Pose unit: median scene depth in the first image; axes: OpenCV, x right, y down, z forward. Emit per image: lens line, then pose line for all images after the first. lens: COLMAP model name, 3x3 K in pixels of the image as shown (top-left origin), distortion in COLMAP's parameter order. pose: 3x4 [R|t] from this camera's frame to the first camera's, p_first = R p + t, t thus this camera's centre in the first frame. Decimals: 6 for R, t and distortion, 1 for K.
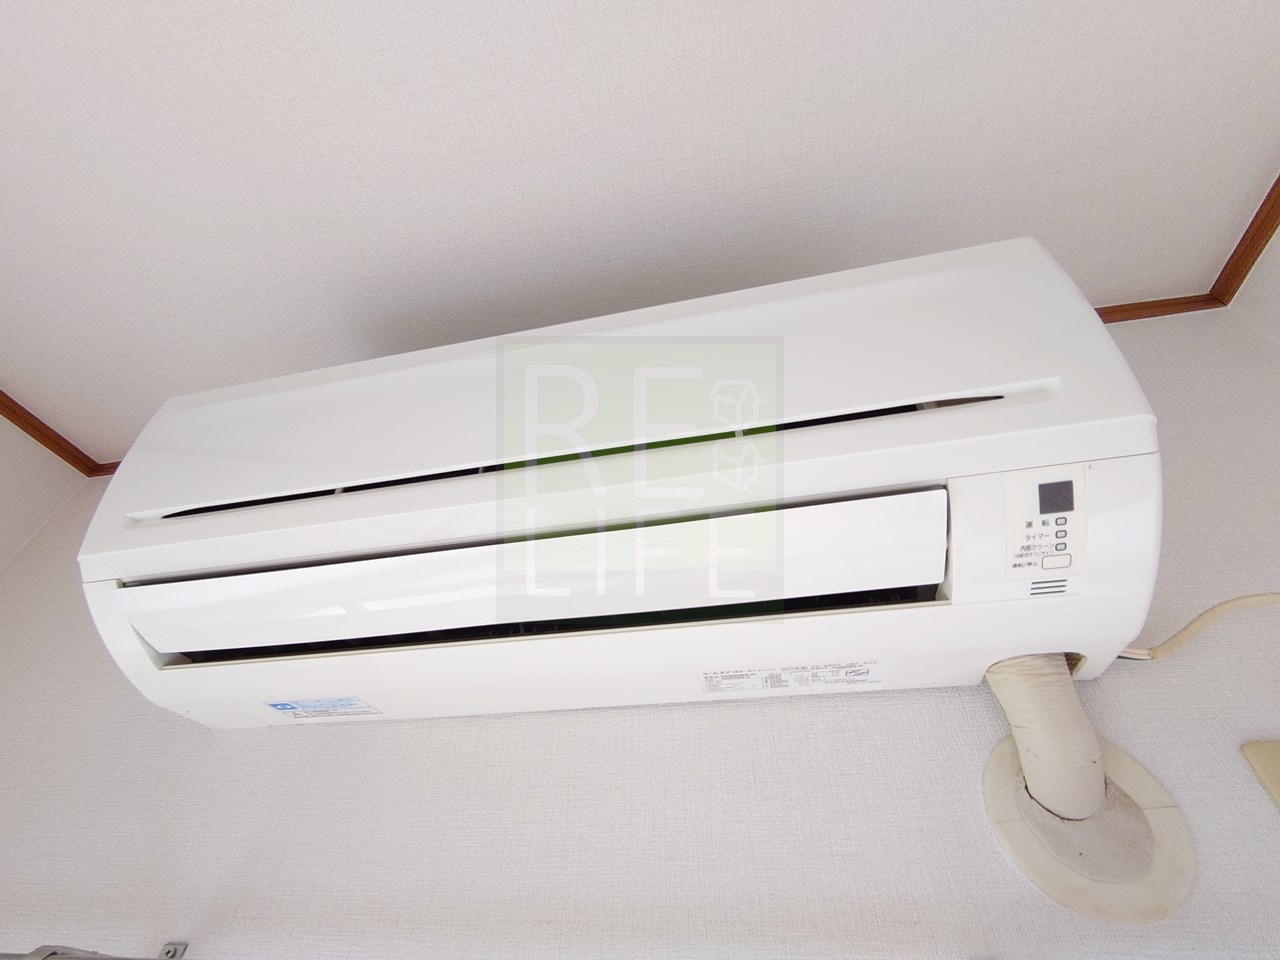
lens RADIAL K [[545.5, 0, 645.2], [0, 545.5, 480.8], [0, 0, 1]] dist [-0.000176, -0.007844]
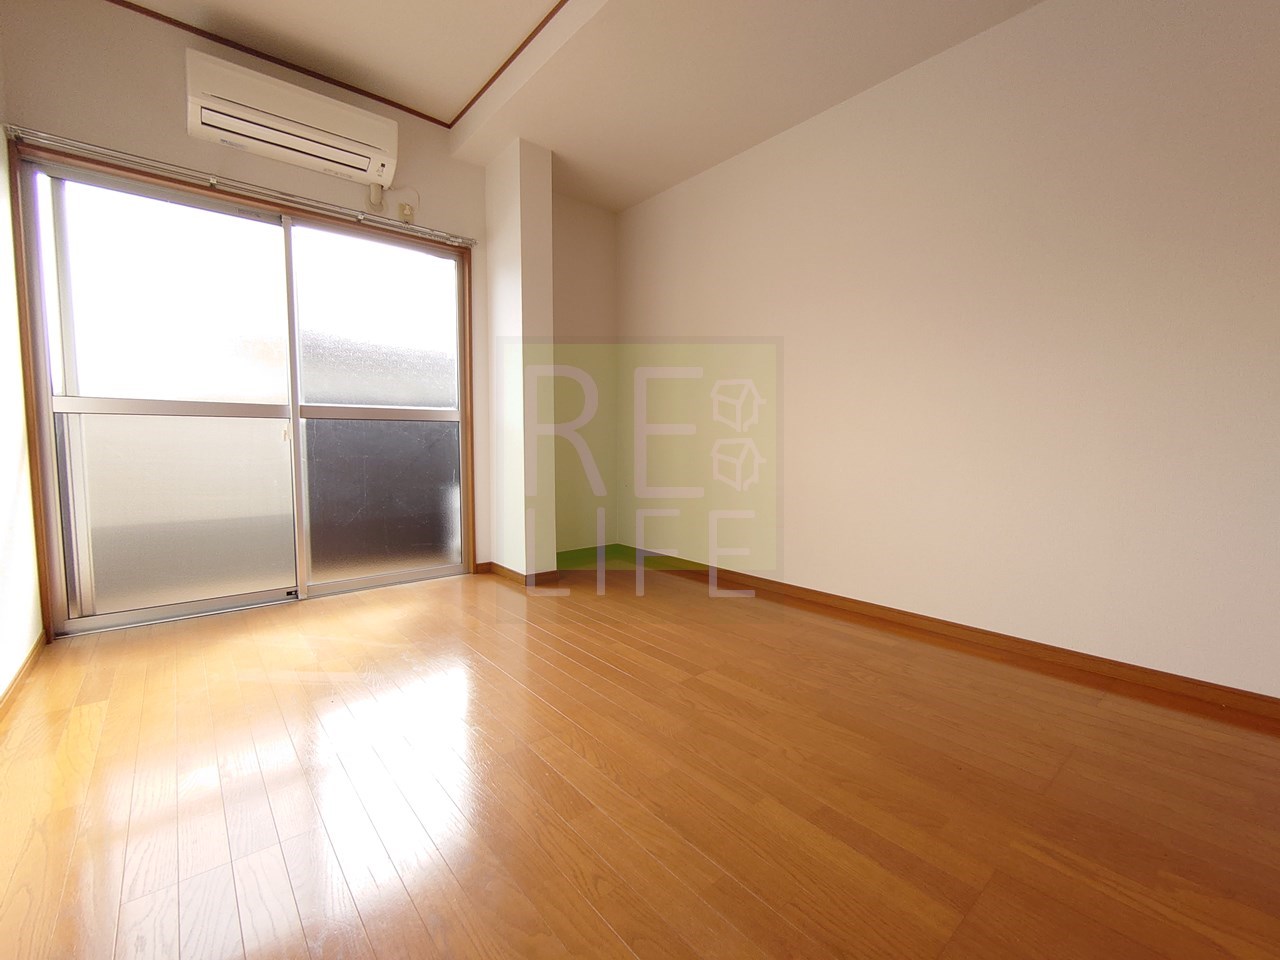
lens RADIAL K [[545.5, 0, 645.2], [0, 545.5, 480.8], [0, 0, 1]] dist [-0.000176, -0.007844]
pose [[0.603307, -0.076225, 0.793858, -3.383765], [-0.537601, 0.696387, 0.475426, -2.434107], [-0.589072, -0.713607, 0.379156, -7.101517]]
